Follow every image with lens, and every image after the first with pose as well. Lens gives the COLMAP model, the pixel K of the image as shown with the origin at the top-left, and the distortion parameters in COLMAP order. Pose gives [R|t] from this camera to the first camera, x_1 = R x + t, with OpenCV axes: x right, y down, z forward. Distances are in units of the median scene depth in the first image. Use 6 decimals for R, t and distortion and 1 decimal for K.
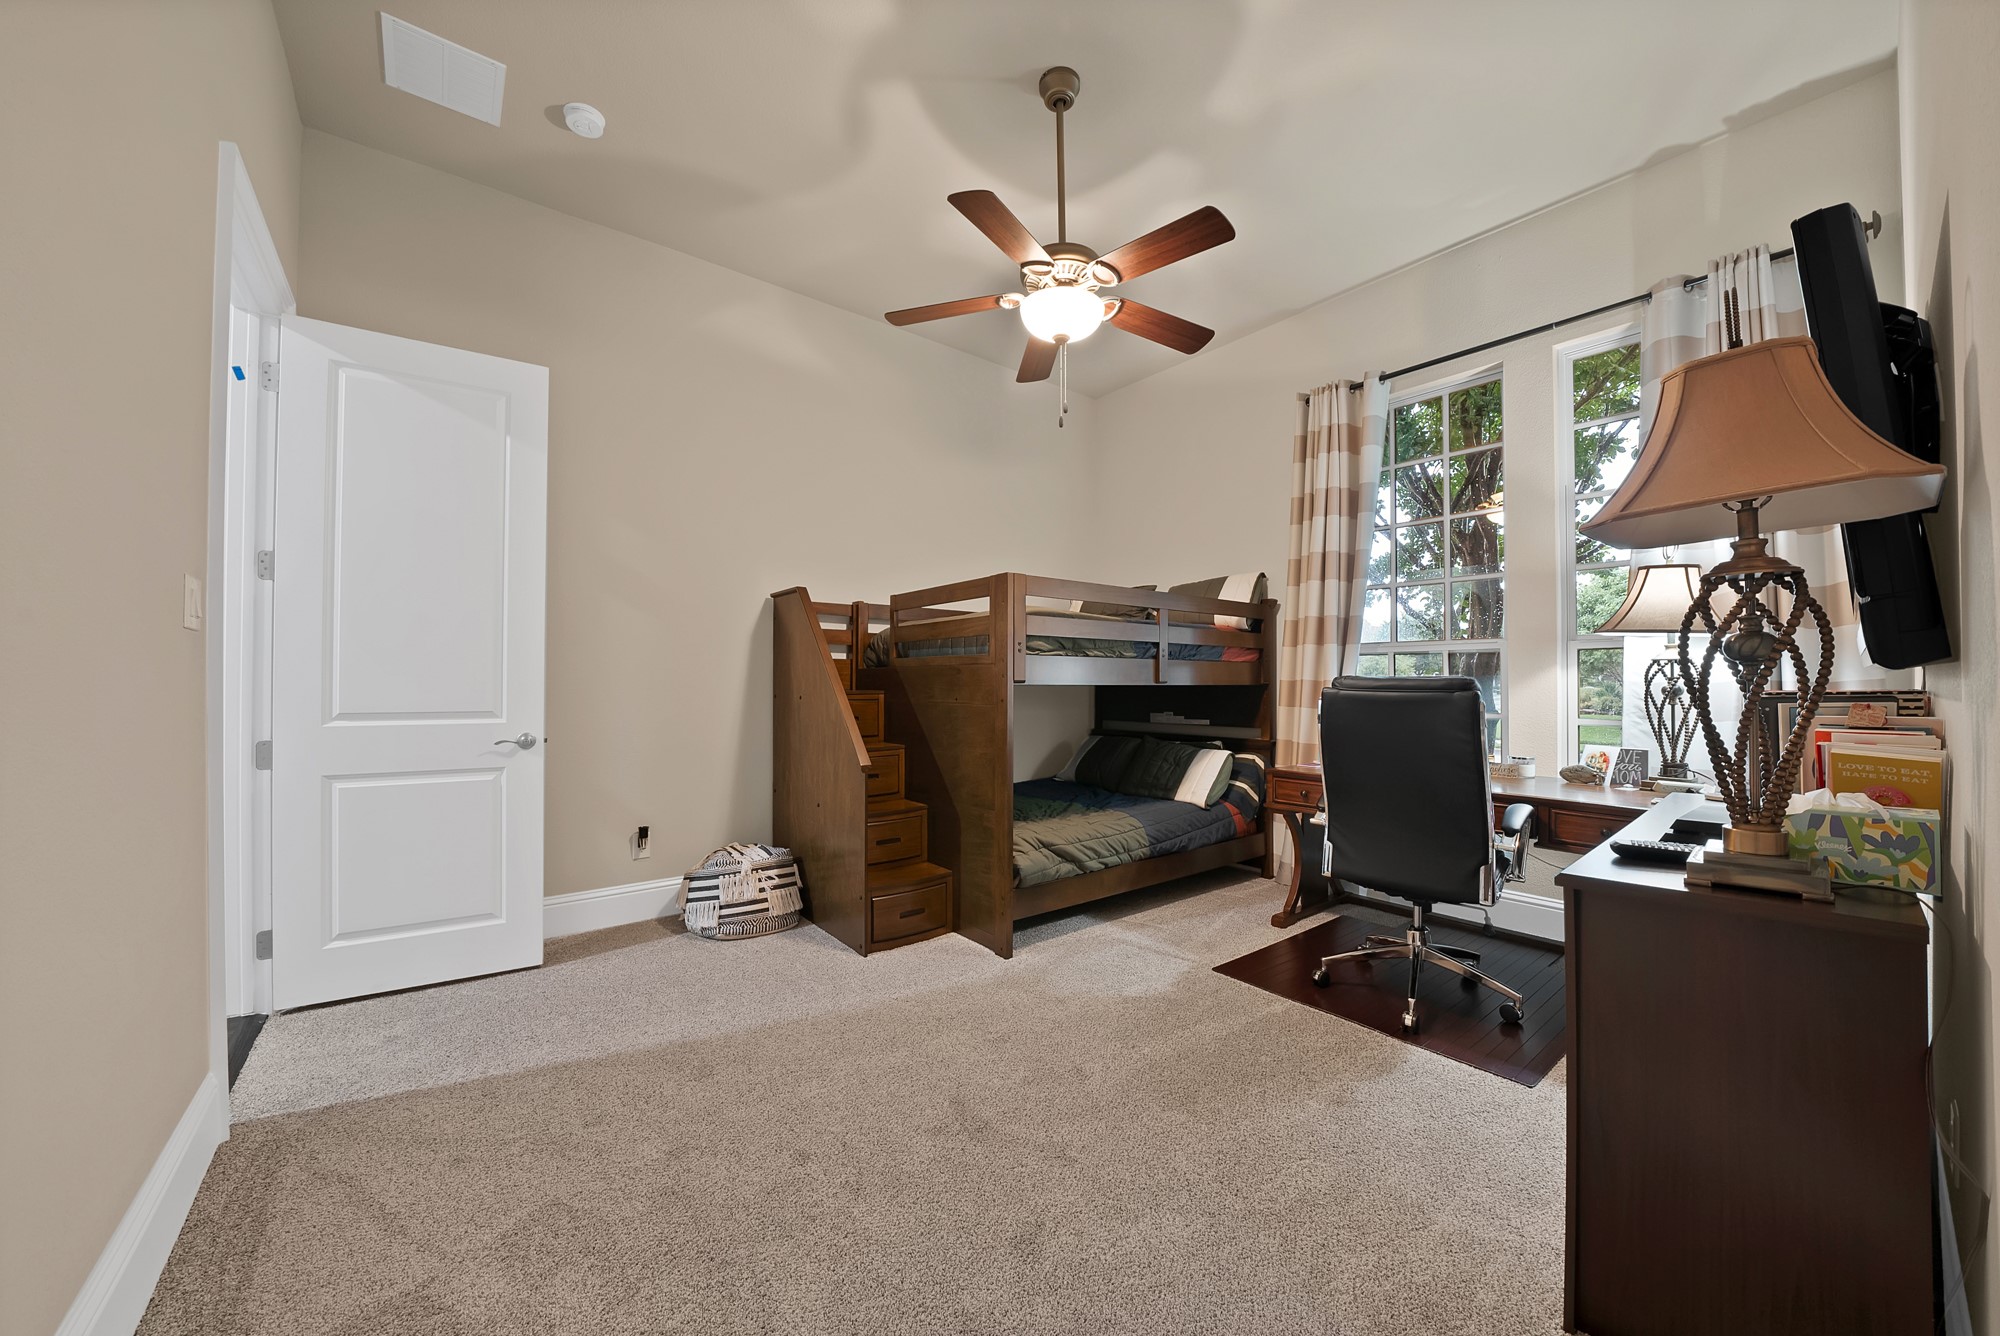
lens RADIAL K [[721.9, 0, 991.4], [0, 721.9, 675.4], [0, 0, 1]] dist [-0.017135, -0.000382]
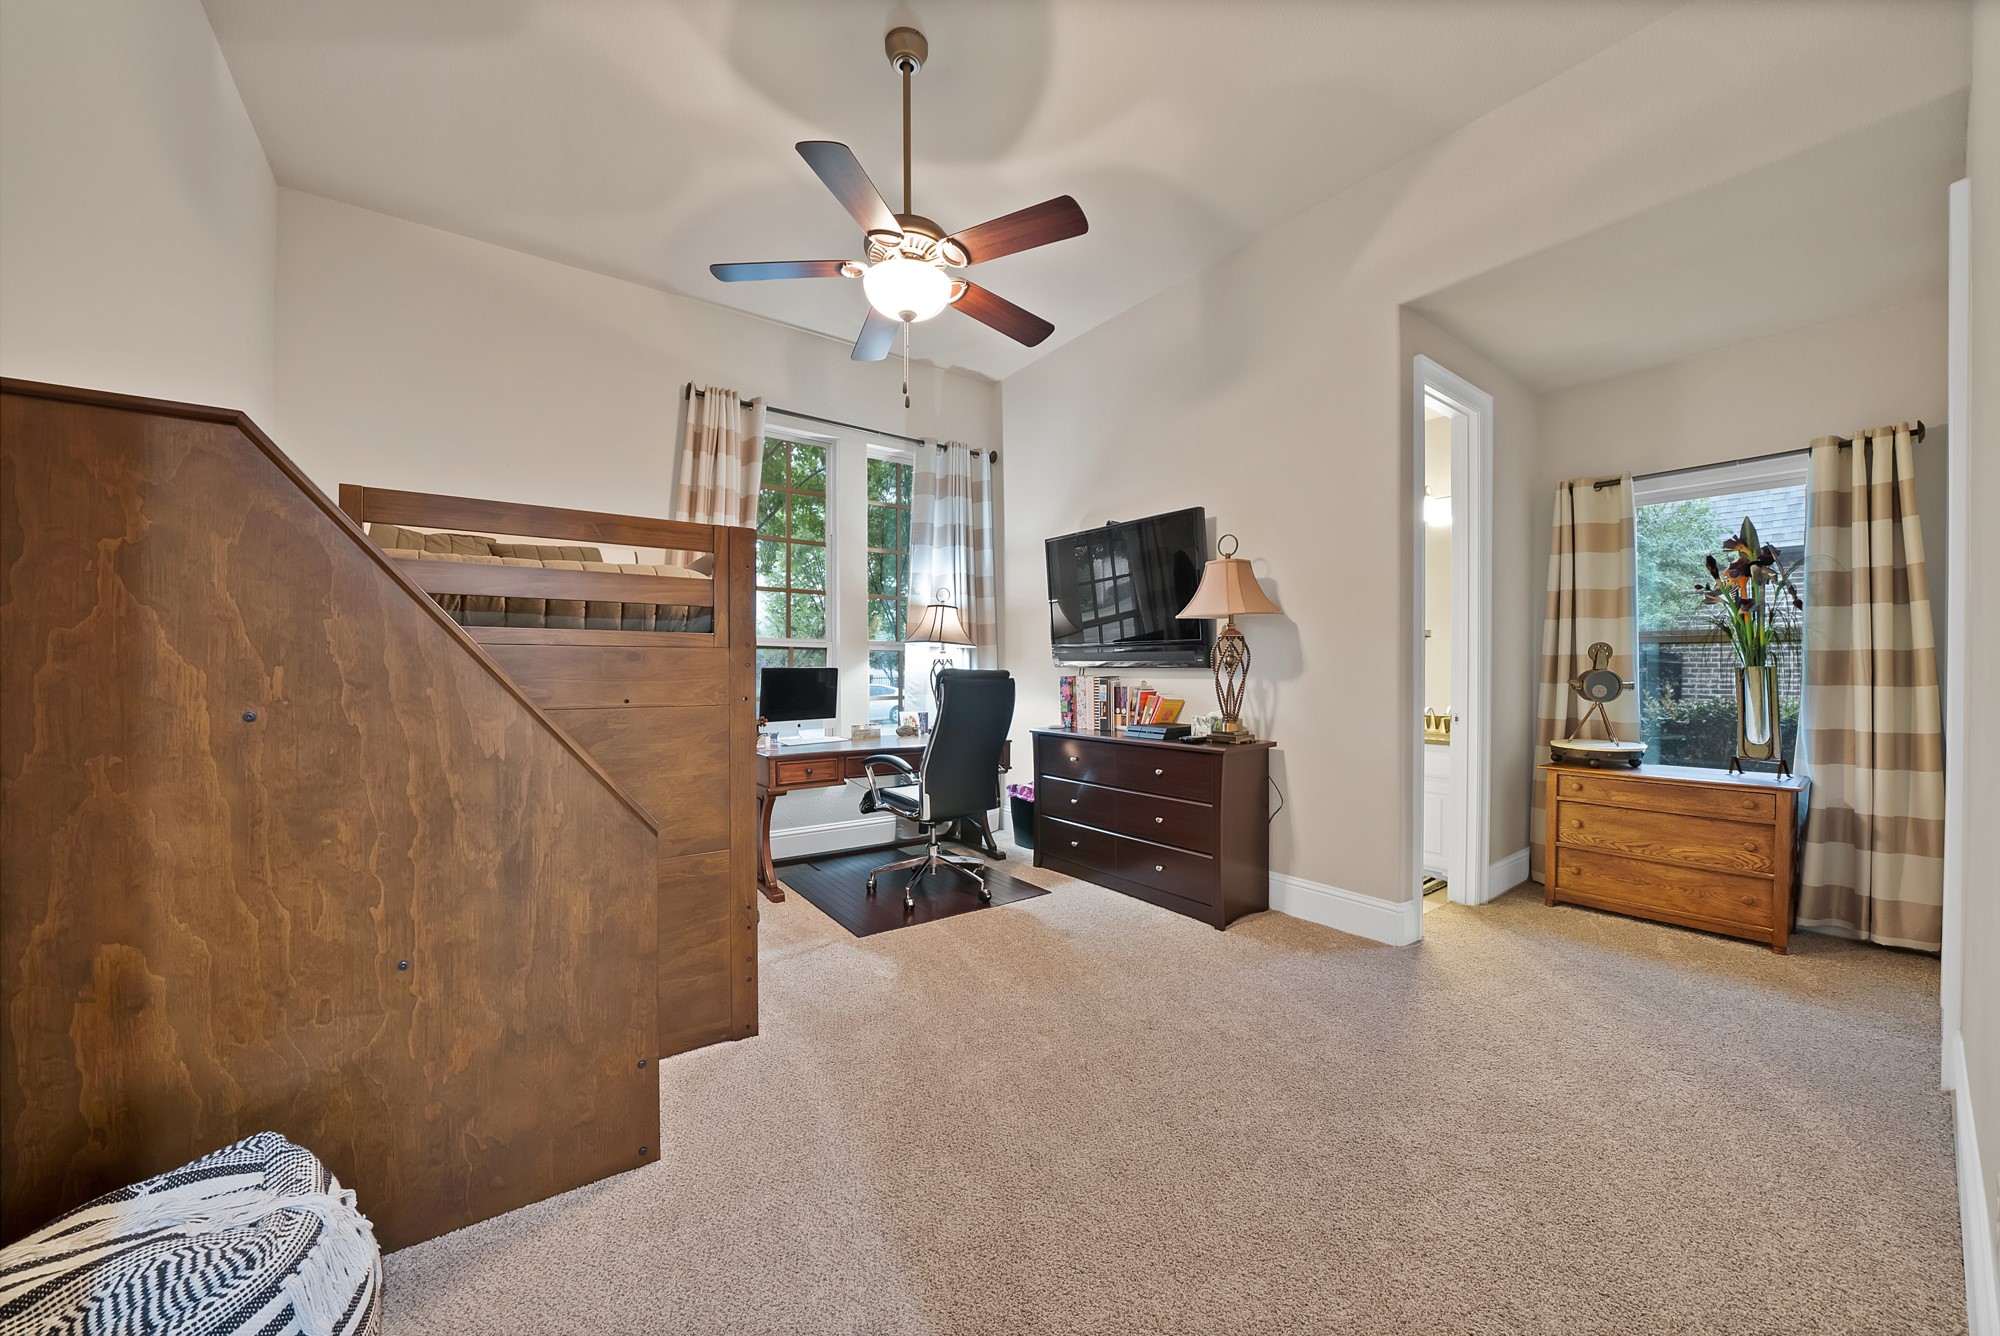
lens RADIAL K [[721.9, 0, 994.8], [0, 721.9, 671.0], [0, 0, 1]] dist [-0.017135, -0.000382]
pose [[0.022076, -0.002009, 0.999754, -0.790899], [-0.009383, 0.999954, 0.002217, 0.002500], [-0.999712, -0.009429, 0.022056, 0.790265]]
